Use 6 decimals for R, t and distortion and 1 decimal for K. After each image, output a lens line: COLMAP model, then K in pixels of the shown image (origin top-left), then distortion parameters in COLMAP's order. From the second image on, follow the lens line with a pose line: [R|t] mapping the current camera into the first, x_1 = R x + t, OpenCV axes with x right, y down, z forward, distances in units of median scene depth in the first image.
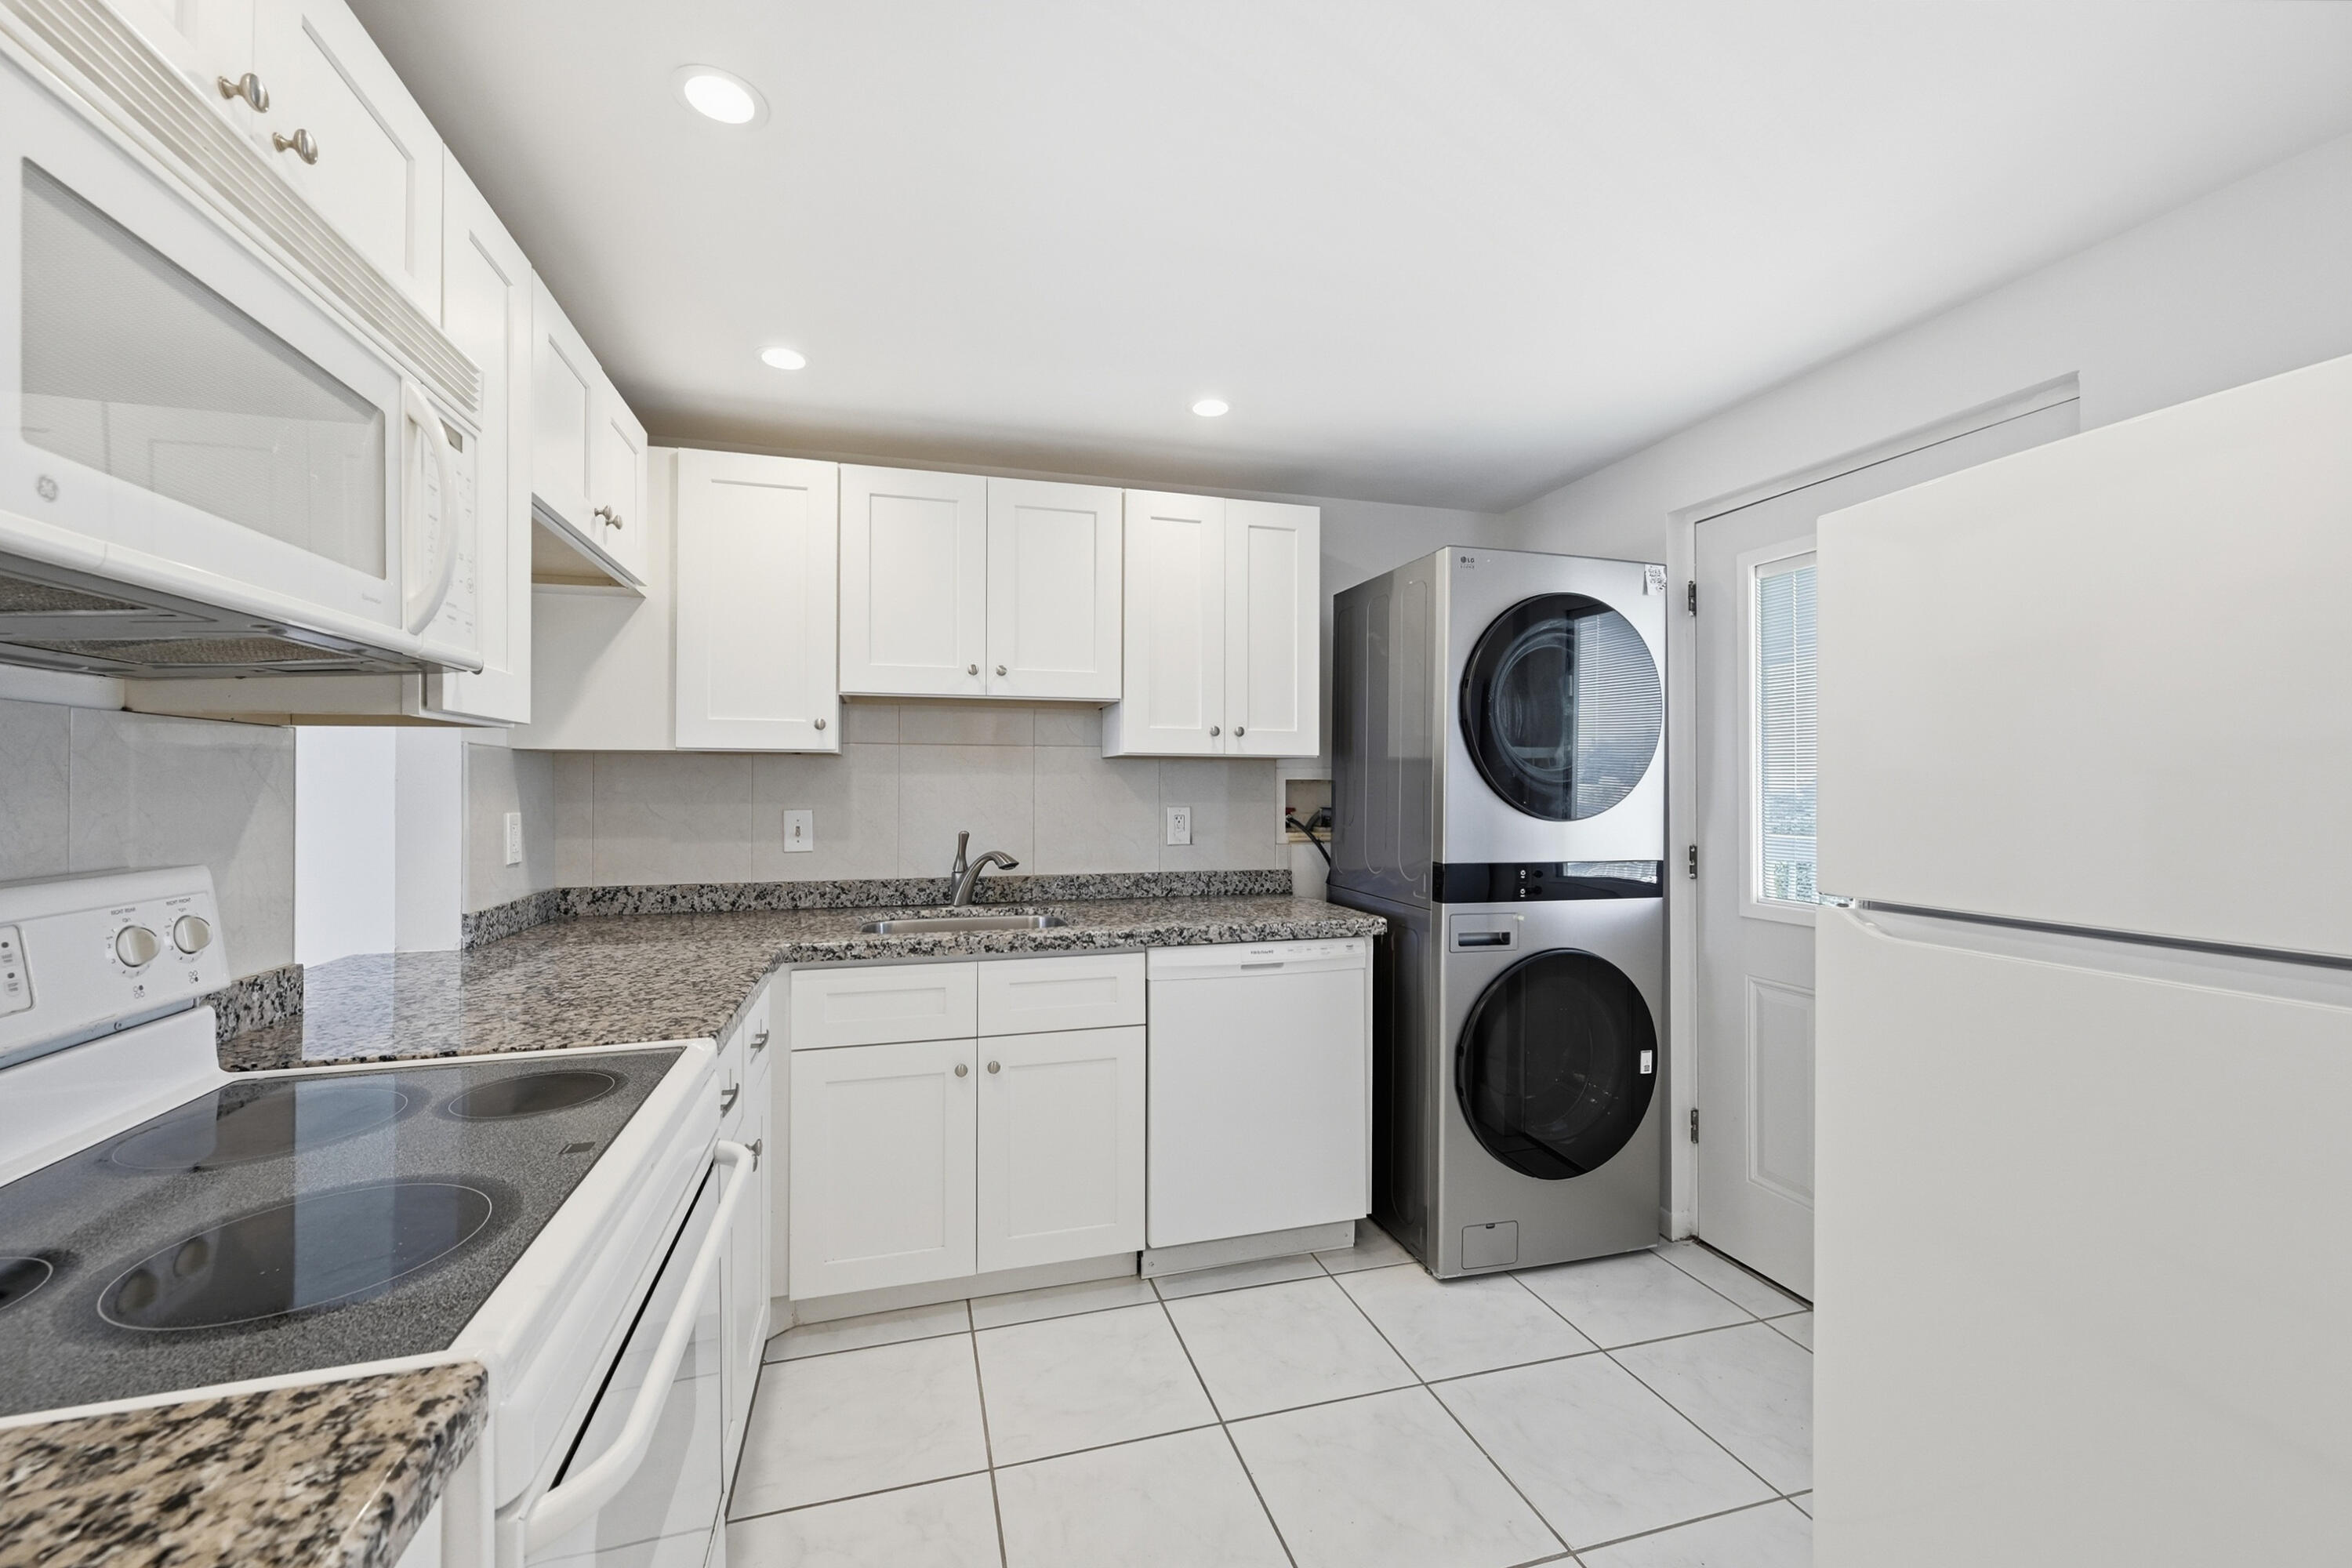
lens RADIAL K [[945.4, 0, 1165.4], [0, 945.4, 781.1], [0, 0, 1]] dist [0.002163, 0.000006]
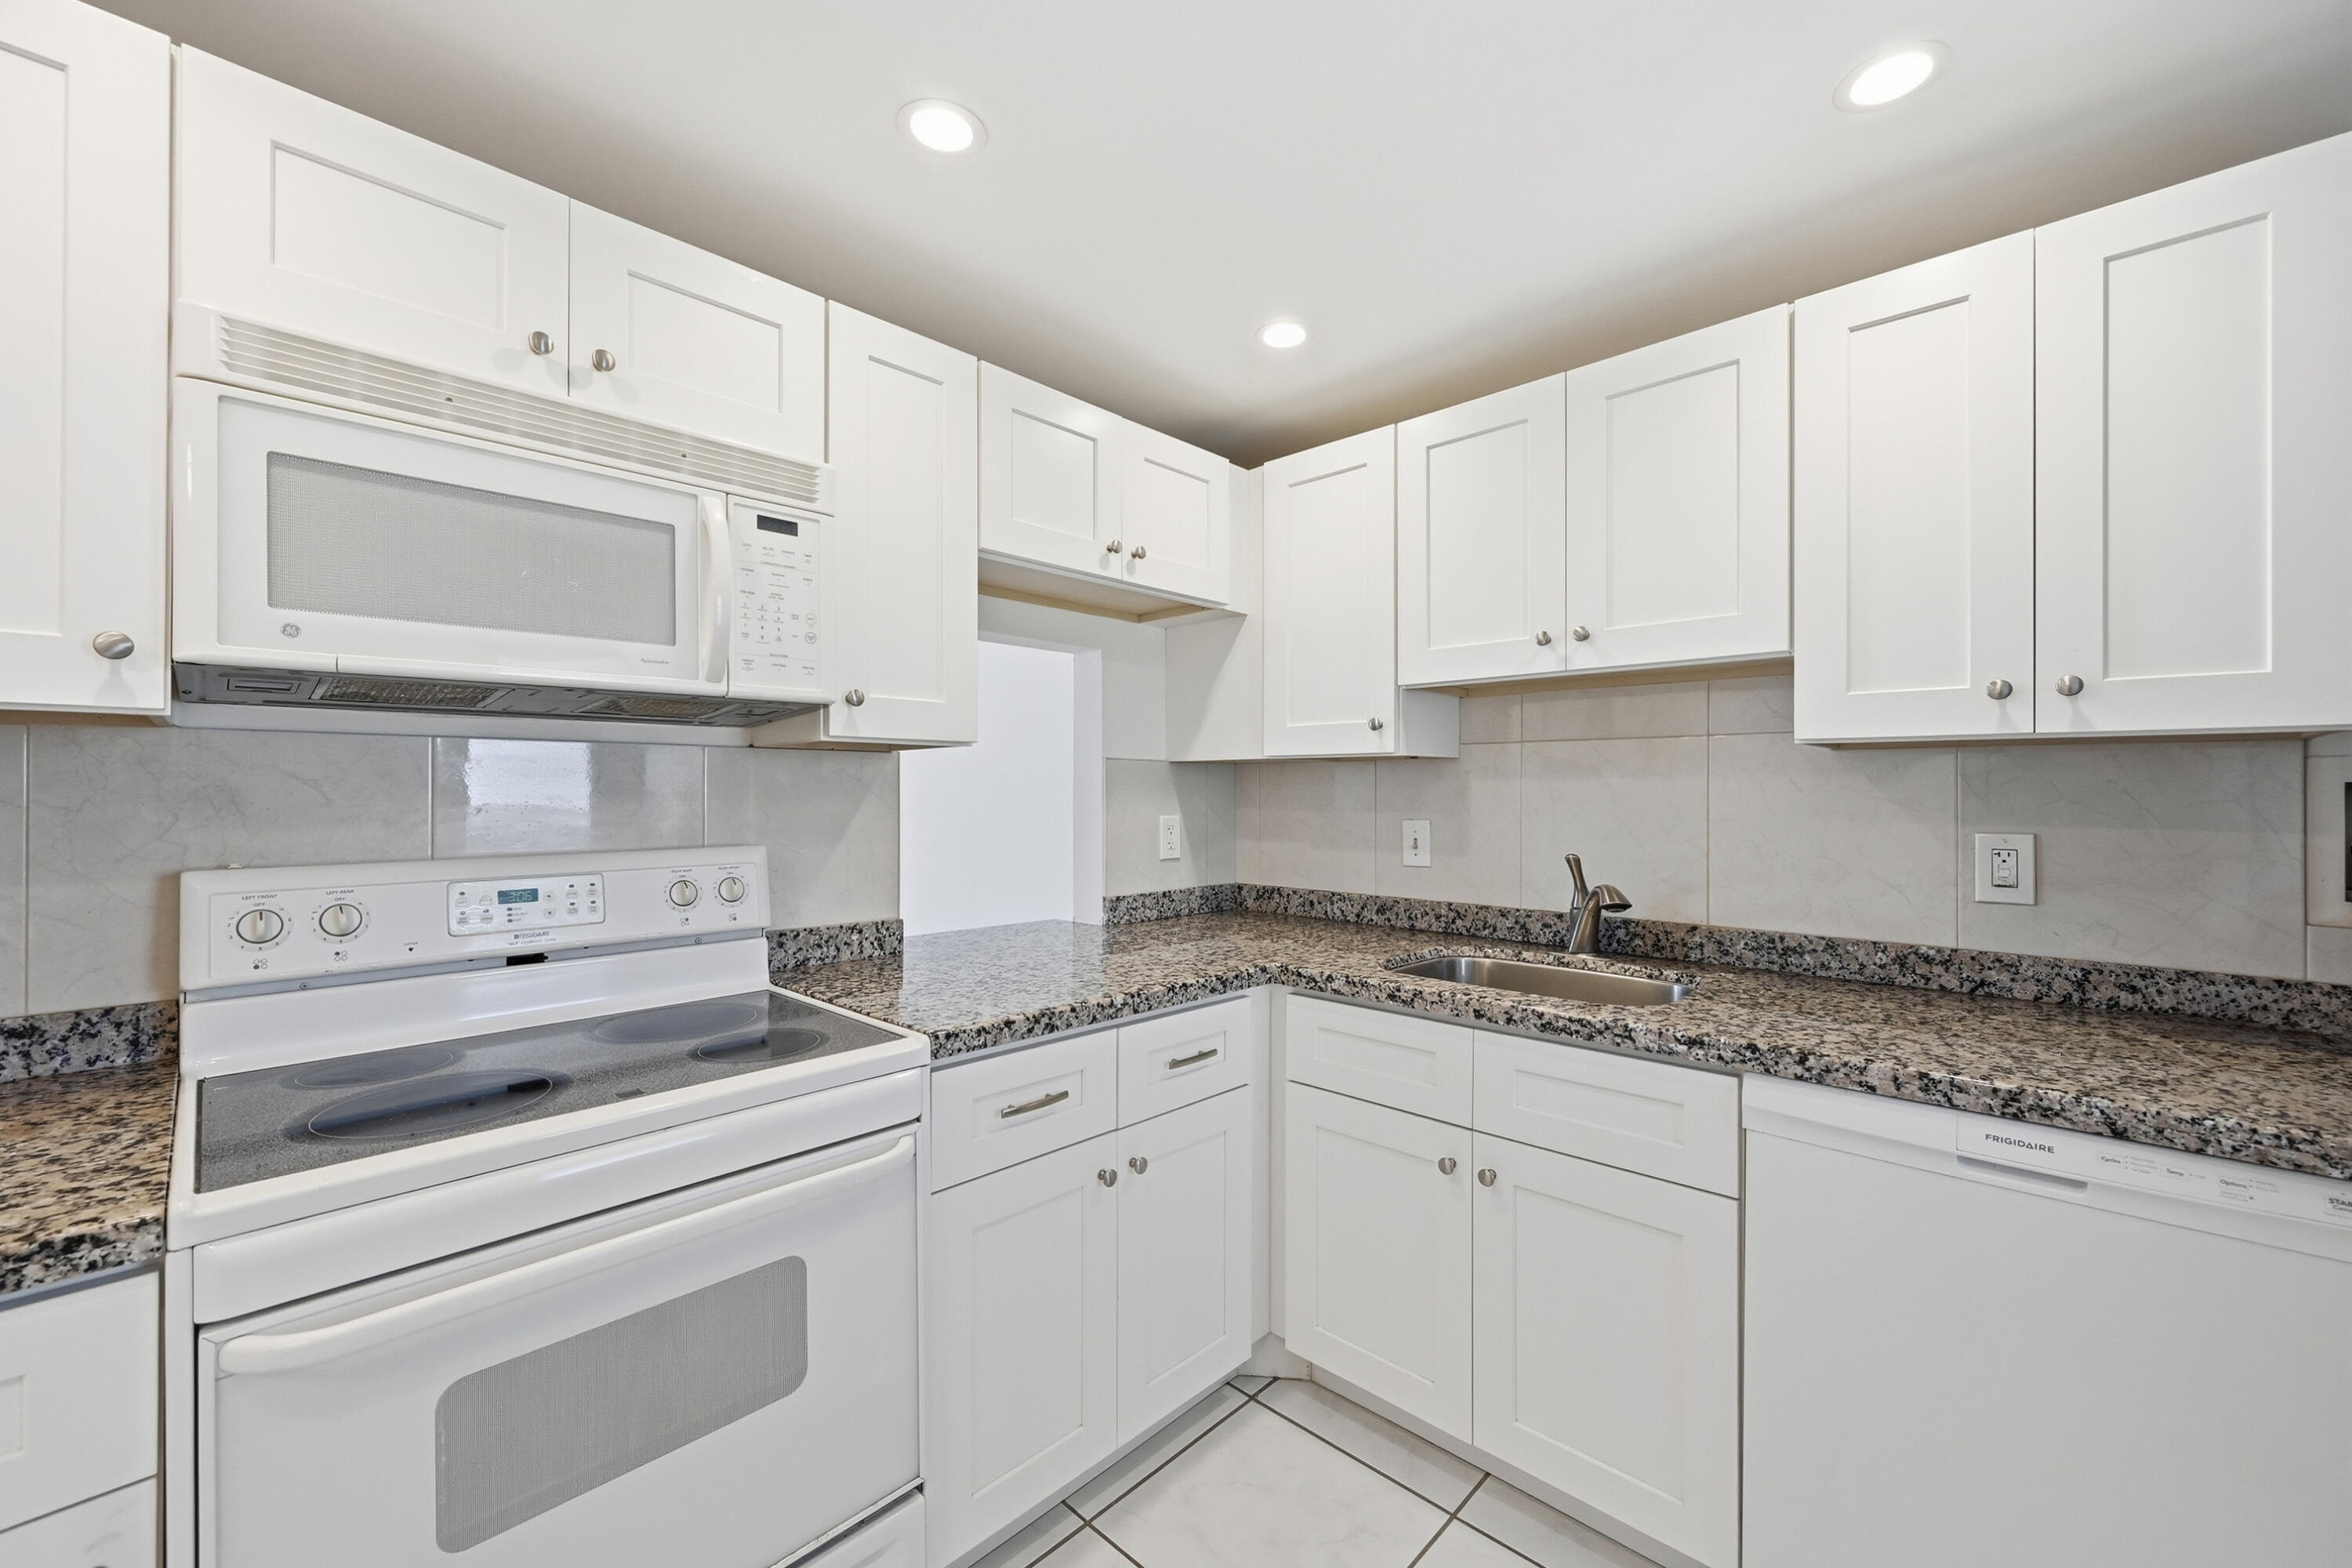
lens RADIAL K [[937.5, 0, 1169.0], [0, 937.5, 790.6], [0, 0, 1]] dist [0.006782, 0.000042]
pose [[0.502135, 0.000625, -0.864789, 0.285469], [0.003486, 0.999990, 0.002747, -0.000872], [0.864782, -0.004393, 0.502128, 0.366345]]
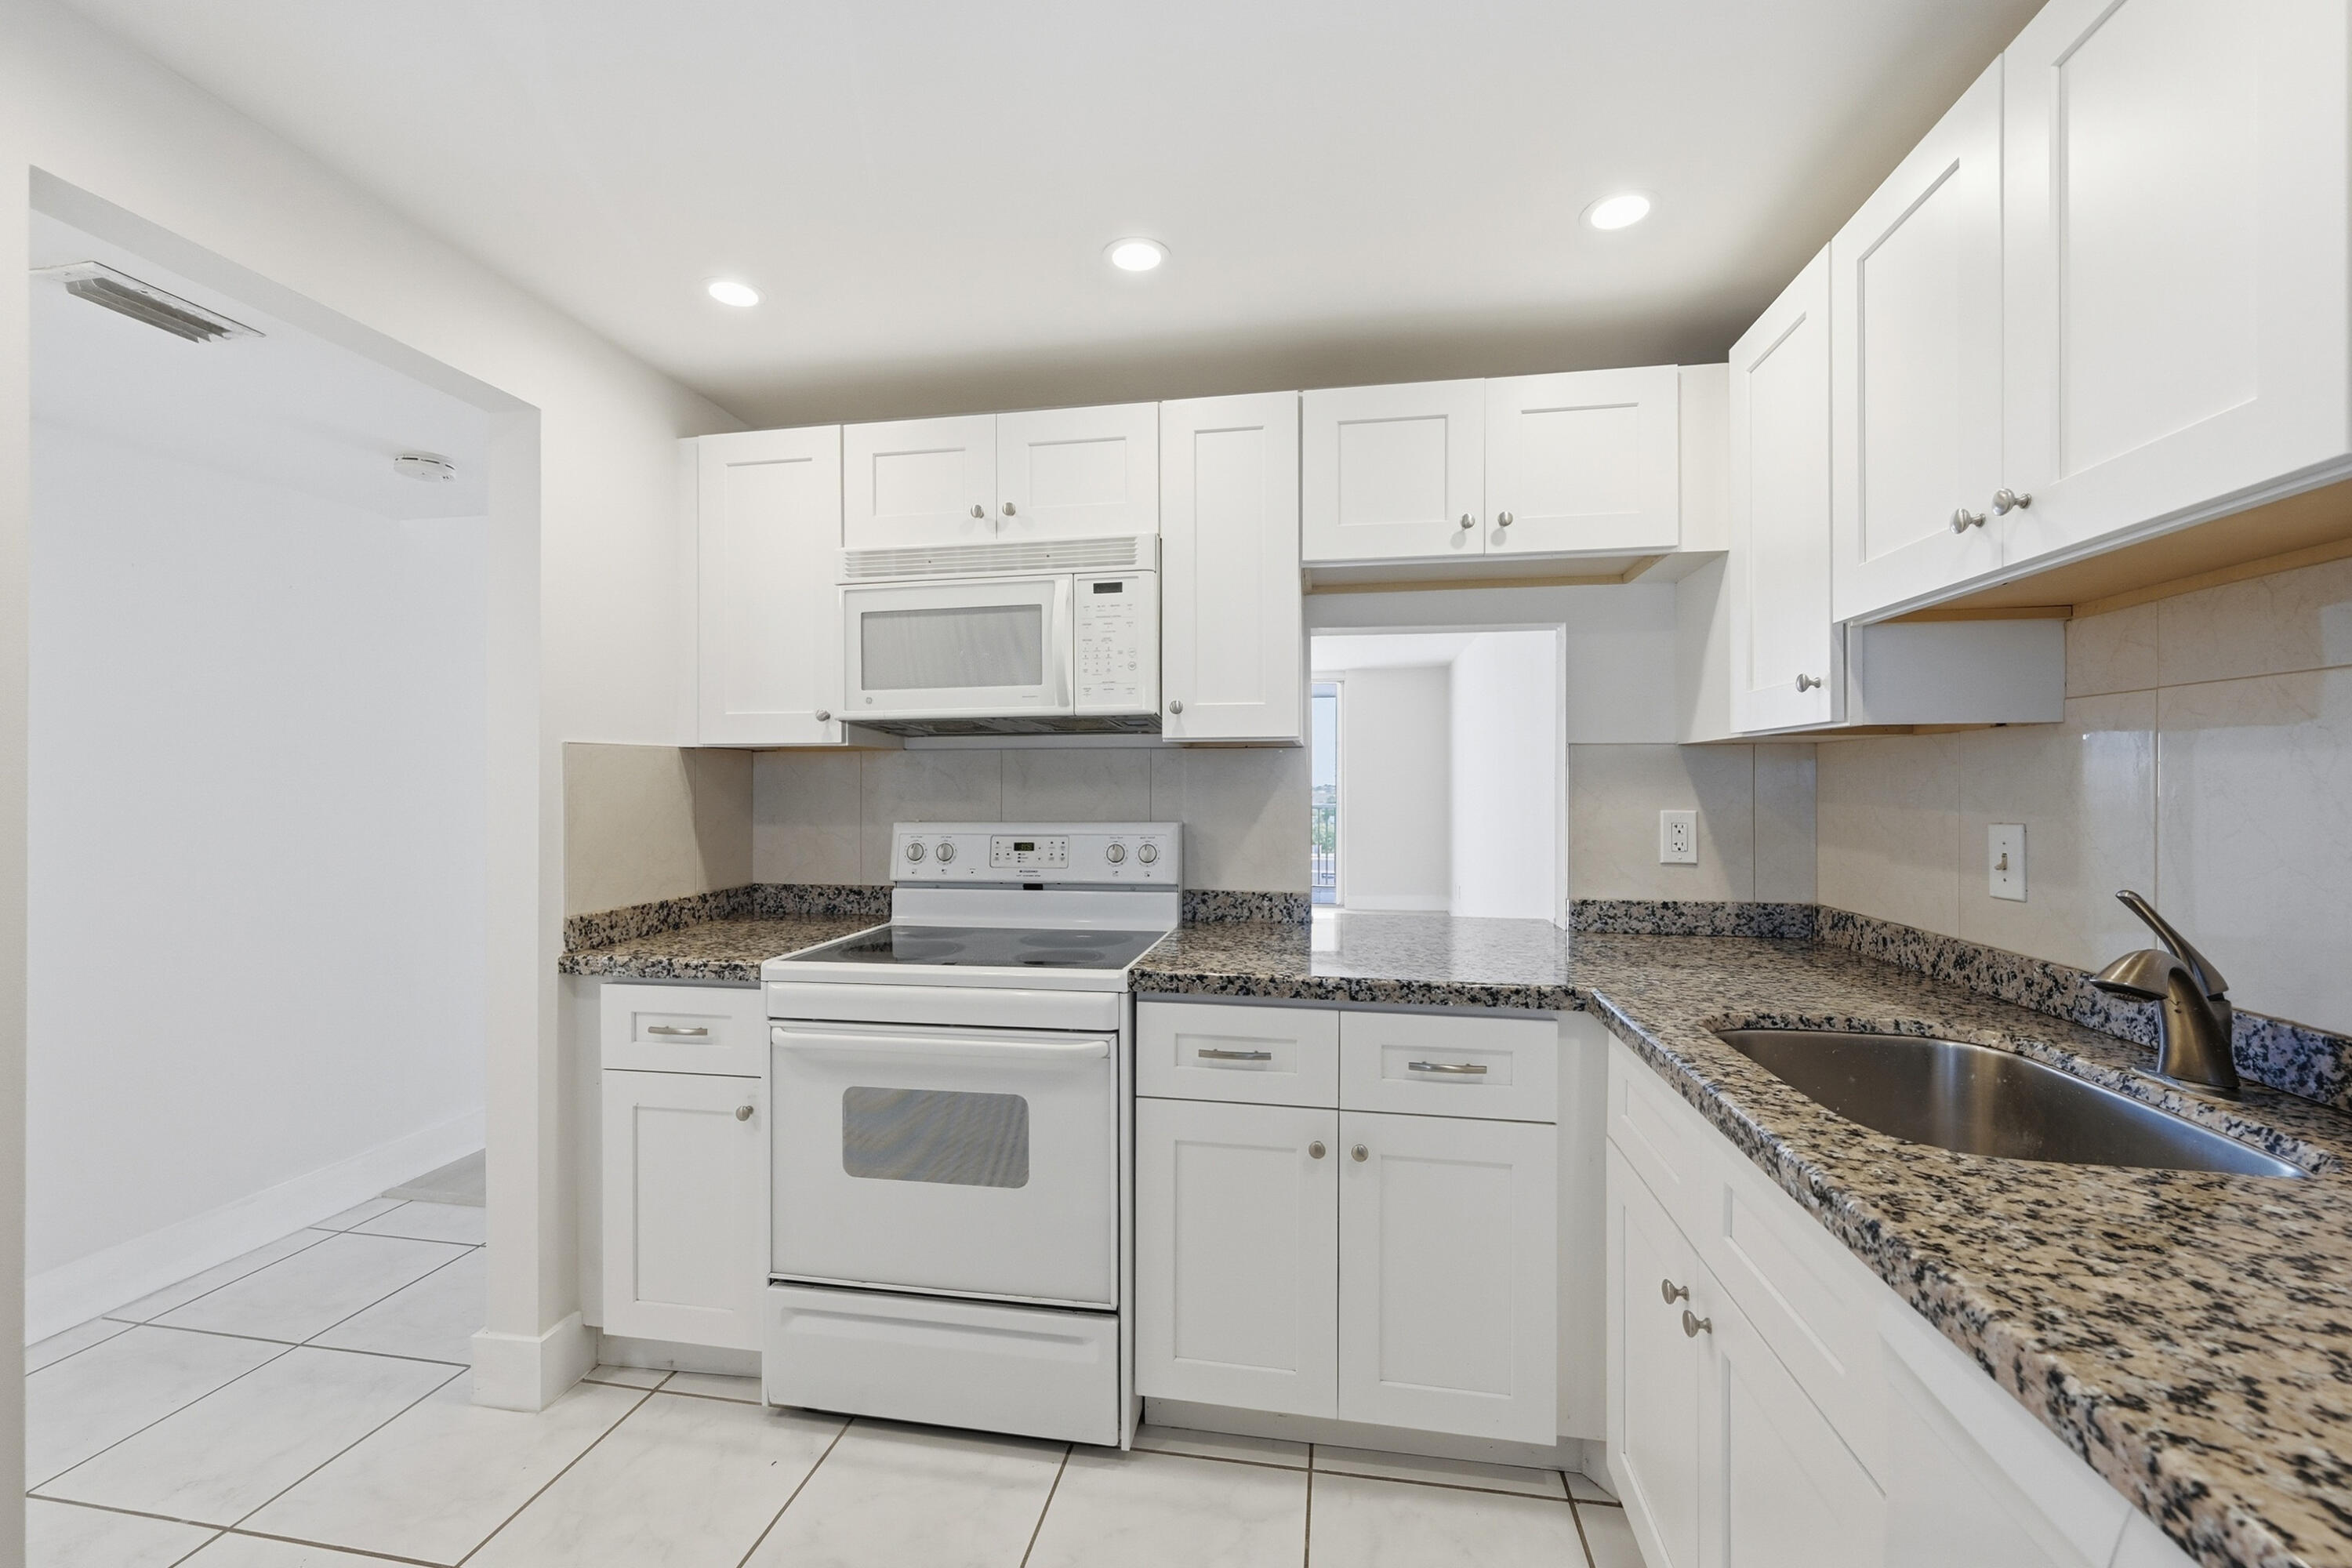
lens RADIAL K [[937.5, 0, 1169.0], [0, 937.5, 790.6], [0, 0, 1]] dist [0.006782, 0.000042]
pose [[-0.440121, 0.006756, -0.897913, 0.356171], [0.006203, 0.999971, 0.004483, 0.005173], [0.897917, -0.003597, -0.440150, 0.848499]]
